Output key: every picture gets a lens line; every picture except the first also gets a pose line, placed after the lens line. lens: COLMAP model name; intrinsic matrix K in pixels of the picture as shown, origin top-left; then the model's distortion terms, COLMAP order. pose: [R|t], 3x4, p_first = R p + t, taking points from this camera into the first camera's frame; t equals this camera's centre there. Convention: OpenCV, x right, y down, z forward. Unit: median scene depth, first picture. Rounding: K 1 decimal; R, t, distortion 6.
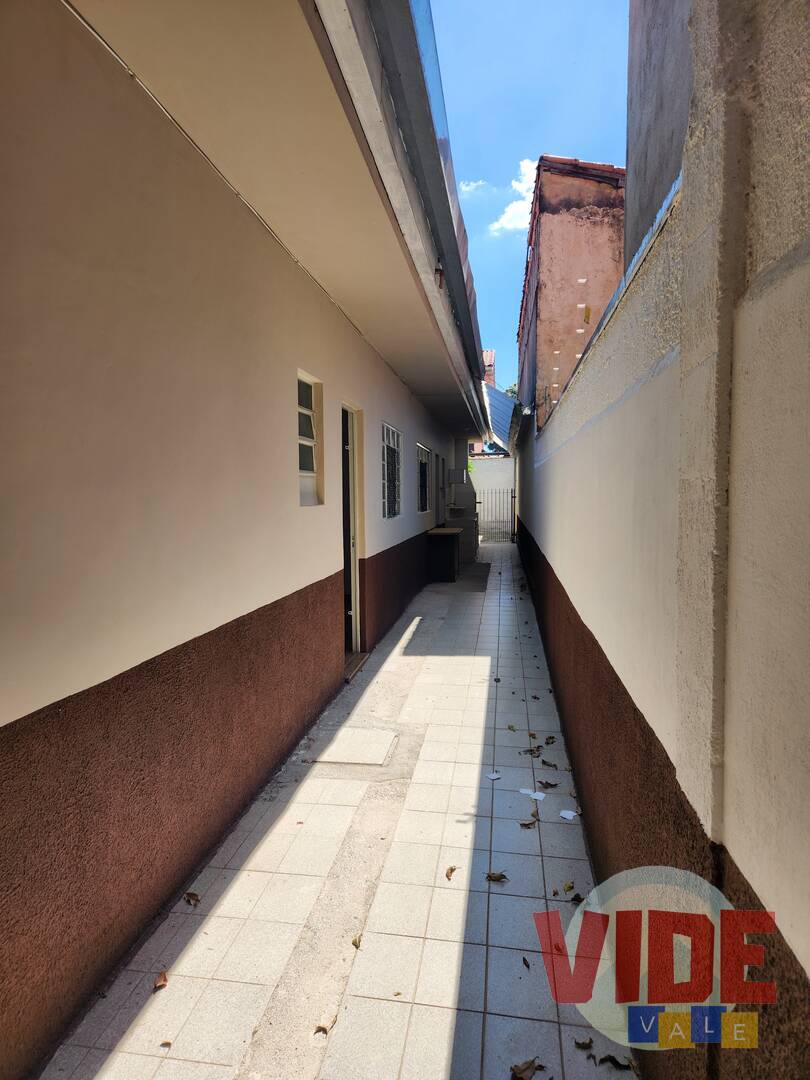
lens RADIAL K [[715.6, 0, 401.3], [0, 715.6, 541.2], [0, 0, 1]] dist [0.054282, -0.002805]
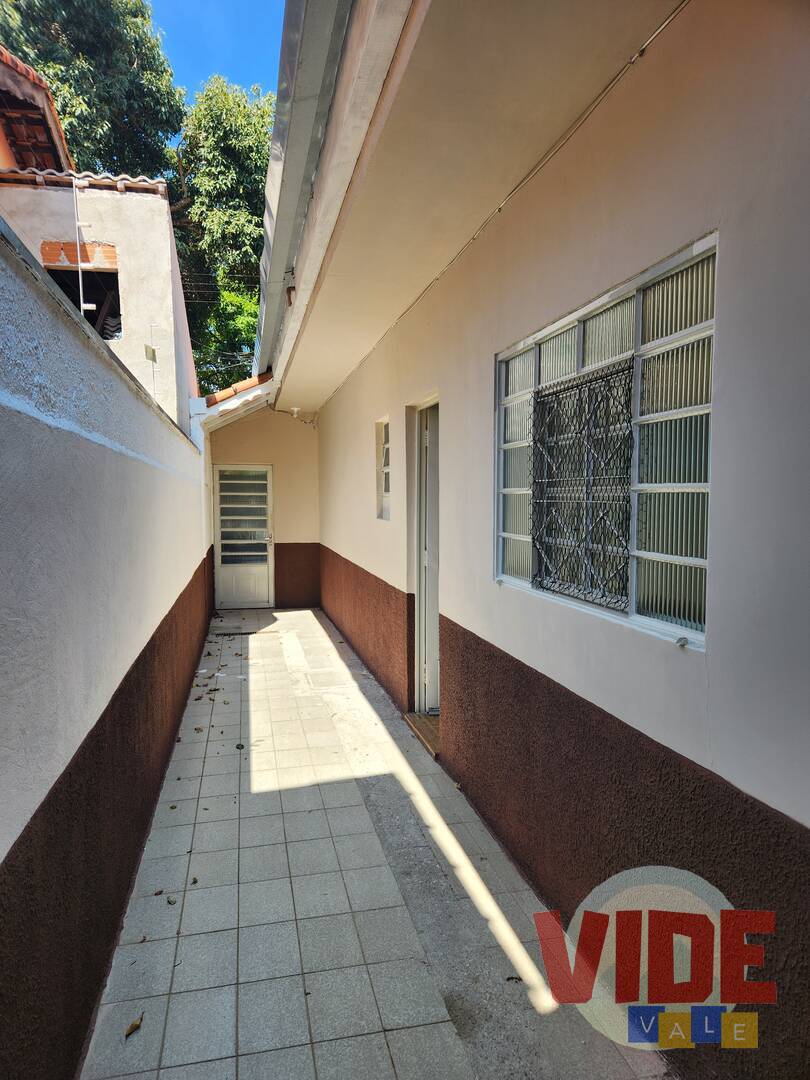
lens RADIAL K [[715.6, 0, 404.5], [0, 715.6, 541.9], [0, 0, 1]] dist [0.054282, -0.002805]
pose [[-0.933515, 0.036976, -0.356627, 0.296713], [-0.009457, 0.991783, 0.127585, -0.175310], [0.358414, 0.122475, -0.925494, 2.199139]]
